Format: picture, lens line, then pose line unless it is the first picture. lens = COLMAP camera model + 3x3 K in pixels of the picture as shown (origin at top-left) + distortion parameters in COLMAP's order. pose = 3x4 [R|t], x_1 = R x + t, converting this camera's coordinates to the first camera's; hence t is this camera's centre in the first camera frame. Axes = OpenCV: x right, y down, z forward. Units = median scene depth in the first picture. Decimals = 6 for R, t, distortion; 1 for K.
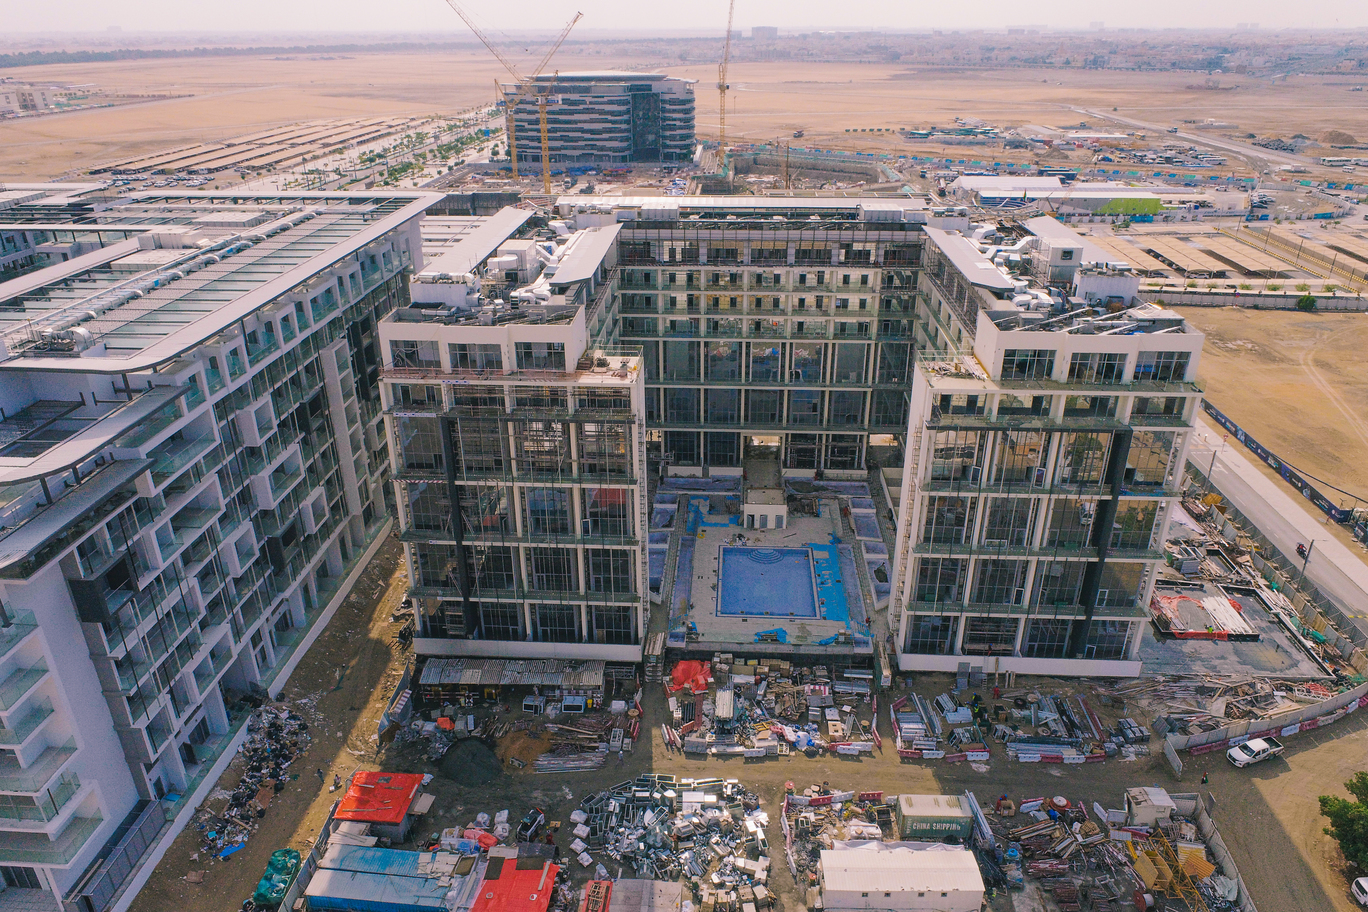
lens RADIAL K [[923.7, 0, 684.0], [0, 923.7, 456.0], [0, 0, 1]] dist [-0.011371, 0.003661]
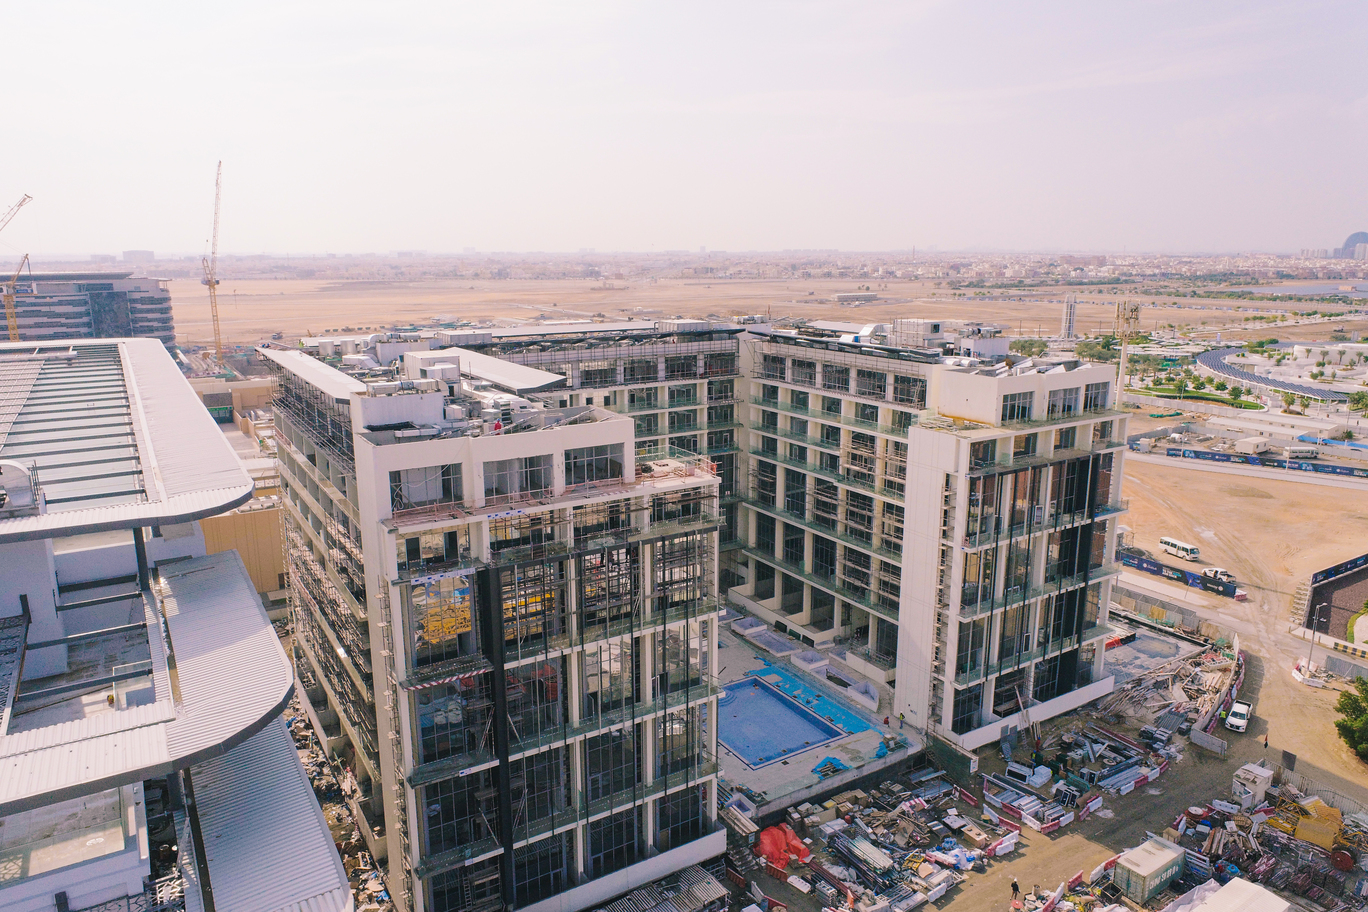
lens RADIAL K [[924.0, 0, 684.0], [0, 924.0, 456.0], [0, 0, 1]] dist [-0.010934, 0.003574]
pose [[0.815875, -0.124172, 0.564738, -0.478446], [0.244623, 0.959086, -0.142527, 0.008875], [-0.523934, 0.254433, 0.812870, 0.320960]]
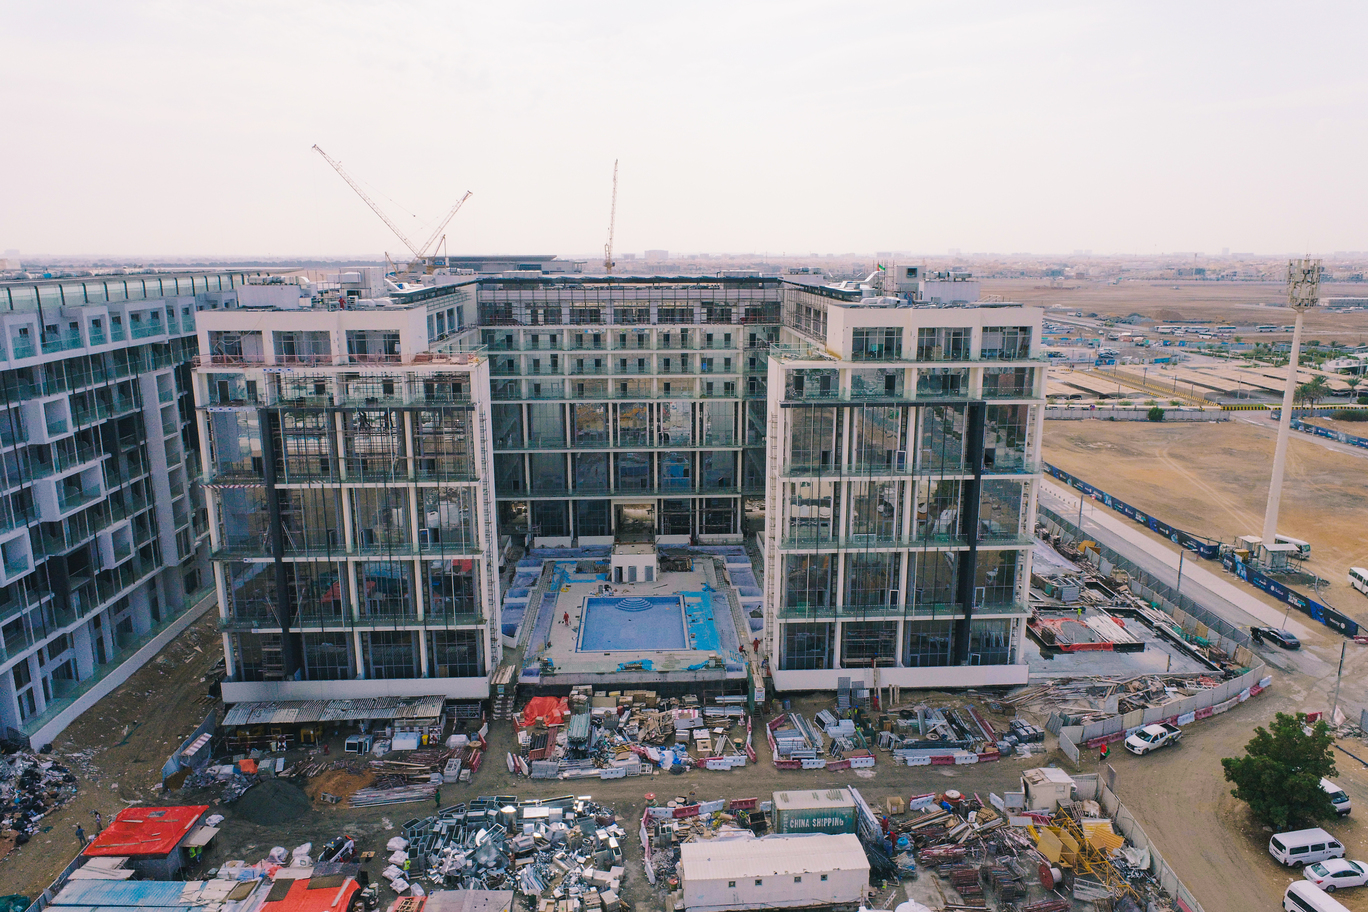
lens RADIAL K [[924.0, 0, 684.0], [0, 924.0, 456.0], [0, 0, 1]] dist [-0.010934, 0.003574]
pose [[0.994271, -0.020334, 0.104939, 0.053052], [0.042904, 0.975104, -0.217559, 0.202312], [-0.097903, 0.220815, 0.970390, 0.073682]]
